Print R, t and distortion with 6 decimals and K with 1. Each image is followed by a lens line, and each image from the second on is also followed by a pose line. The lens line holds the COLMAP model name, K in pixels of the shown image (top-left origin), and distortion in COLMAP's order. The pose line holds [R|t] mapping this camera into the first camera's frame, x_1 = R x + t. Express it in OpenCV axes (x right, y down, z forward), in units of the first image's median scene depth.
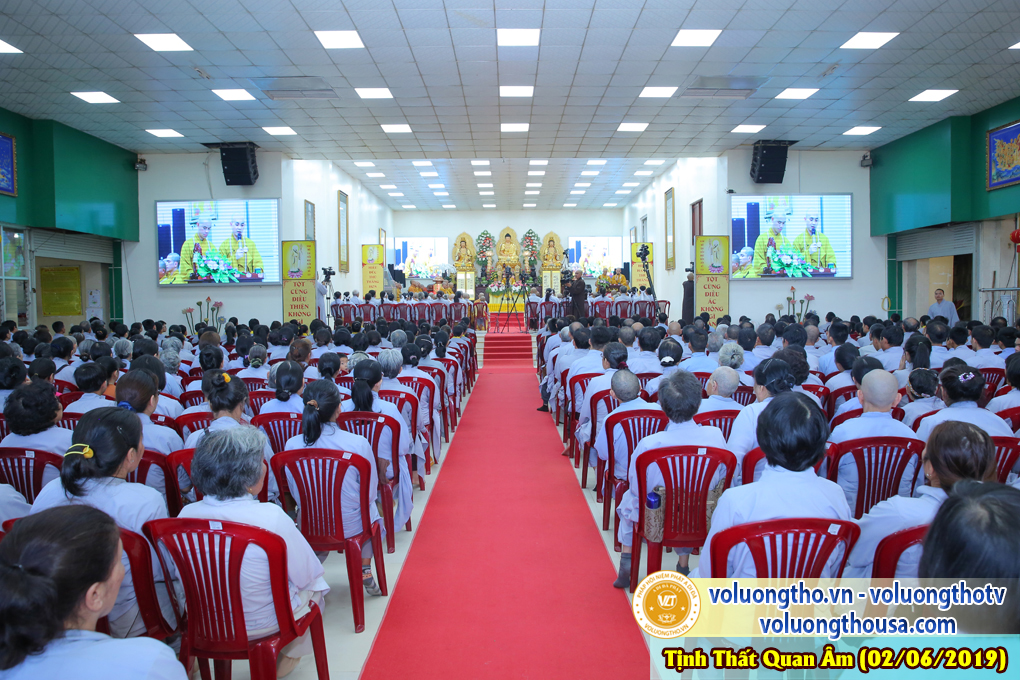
lens RADIAL K [[714.8, 0, 507.4], [0, 714.8, 337.1], [0, 0, 1]] dist [-0.112561, 0.091590]
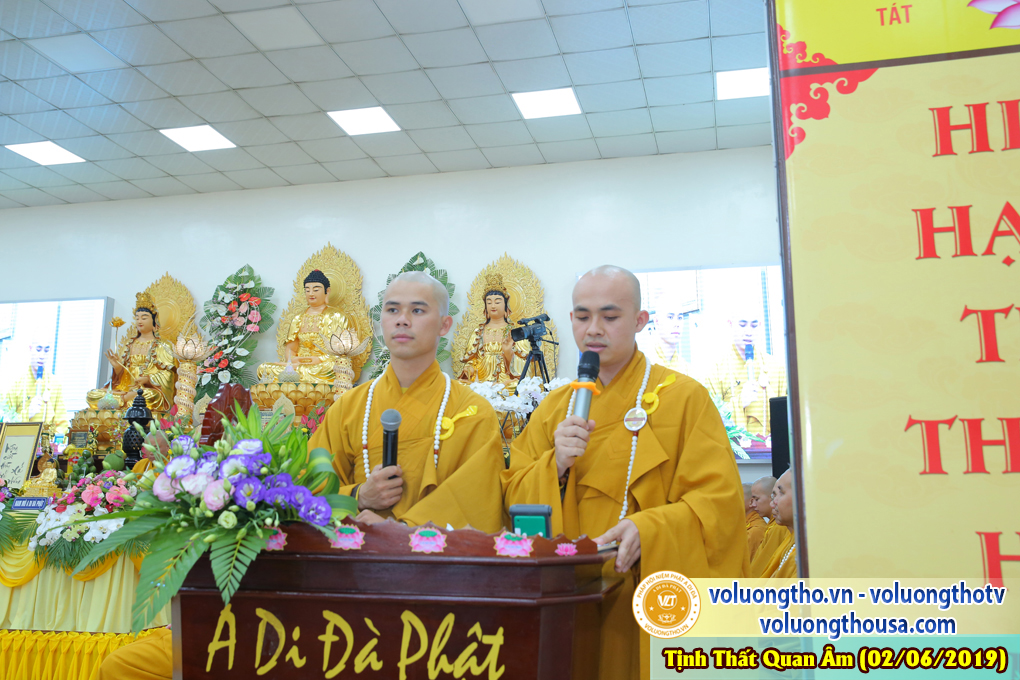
lens RADIAL K [[931.9, 0, 504.8], [0, 931.9, 338.2], [0, 0, 1]] dist [-0.034210, 0.119598]
pose [[0.974567, -0.027652, -0.222385, 0.127983], [-0.021721, 0.976029, -0.216552, -0.057526], [0.223042, 0.215875, 0.950605, 0.719519]]
